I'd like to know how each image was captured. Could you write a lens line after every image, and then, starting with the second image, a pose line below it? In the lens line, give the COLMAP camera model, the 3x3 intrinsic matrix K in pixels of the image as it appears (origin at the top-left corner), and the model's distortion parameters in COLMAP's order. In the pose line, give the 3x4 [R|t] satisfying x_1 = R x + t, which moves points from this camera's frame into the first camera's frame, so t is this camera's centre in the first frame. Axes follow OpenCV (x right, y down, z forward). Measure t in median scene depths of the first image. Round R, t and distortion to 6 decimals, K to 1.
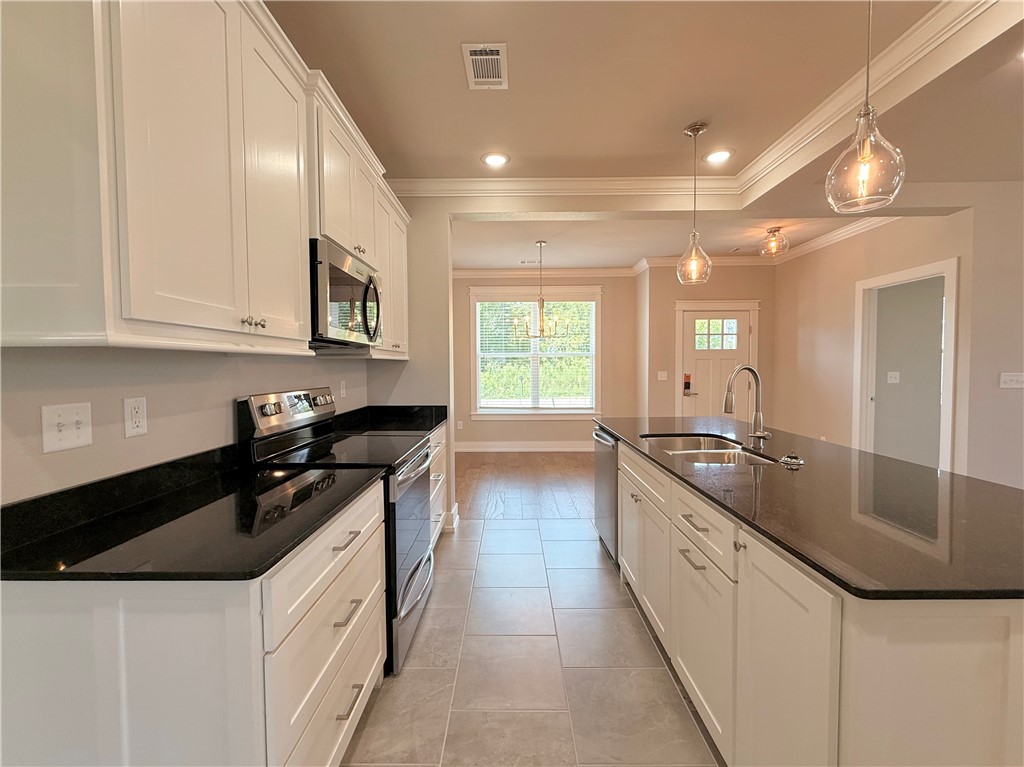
lens RADIAL K [[422.9, 0, 510.0], [0, 422.9, 380.9], [0, 0, 1]] dist [-0.006924, 0.000125]
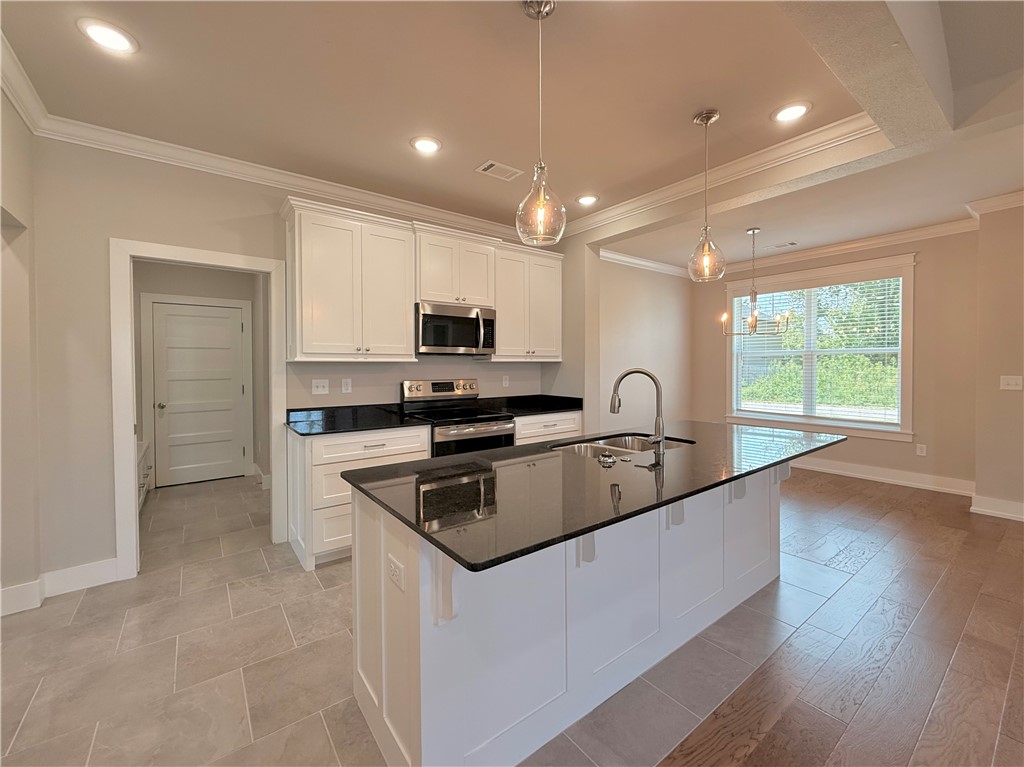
lens RADIAL K [[410.4, 0, 512.2], [0, 410.4, 375.4], [0, 0, 1]] dist [-0.004379, 0.001354]
pose [[0.607025, 0.021881, -0.794381, 0.534263], [-0.027945, 0.999590, 0.006180, -0.007935], [0.794191, 0.018447, 0.607388, 0.073499]]
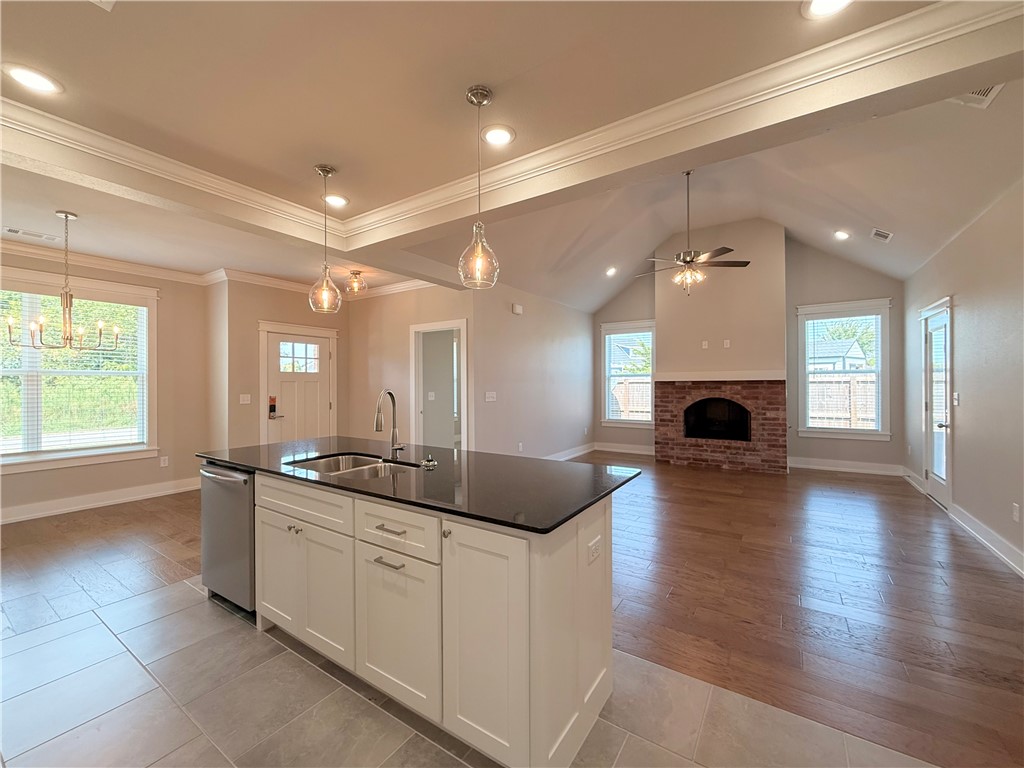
lens RADIAL K [[410.4, 0, 504.1], [0, 410.4, 383.0], [0, 0, 1]] dist [-0.004379, 0.001354]
pose [[0.550707, 0.004920, 0.834684, -0.105772], [0.031572, 0.999144, -0.026719, -0.006924], [-0.834101, 0.041067, 0.550080, 0.038976]]
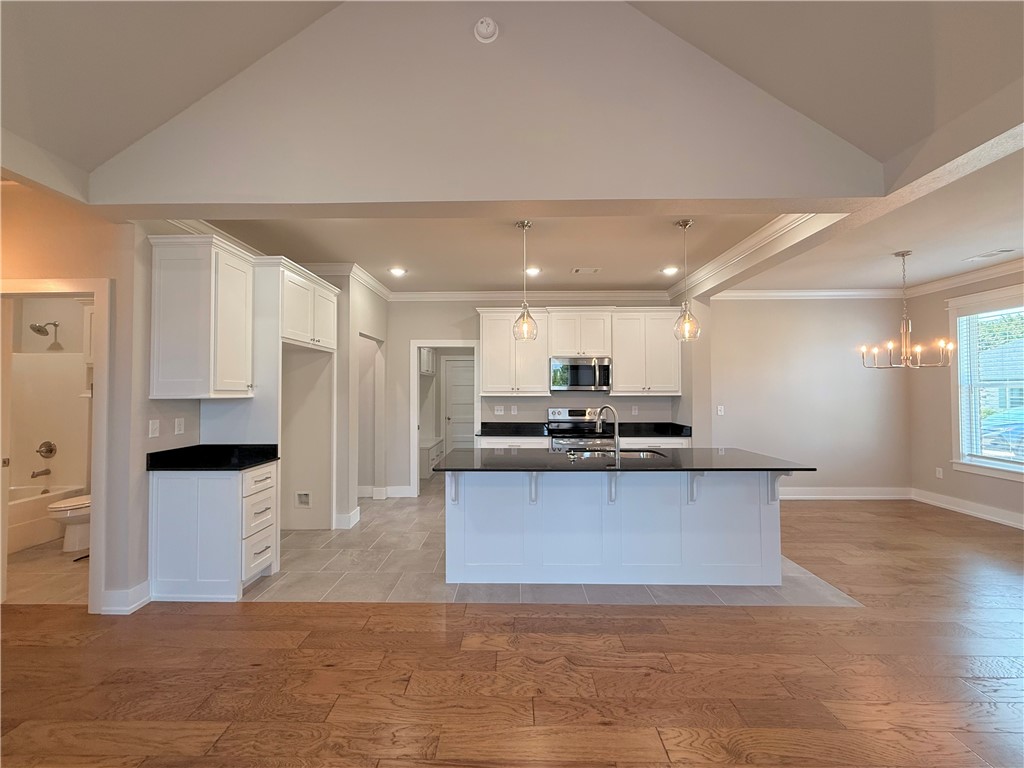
lens RADIAL K [[410.4, 0, 509.1], [0, 410.4, 386.6], [0, 0, 1]] dist [-0.004379, 0.001354]
pose [[0.002358, -0.003521, -0.999991, 0.999222], [-0.034388, 0.999402, -0.003600, -0.042905], [0.999406, 0.034397, 0.002236, 0.277692]]
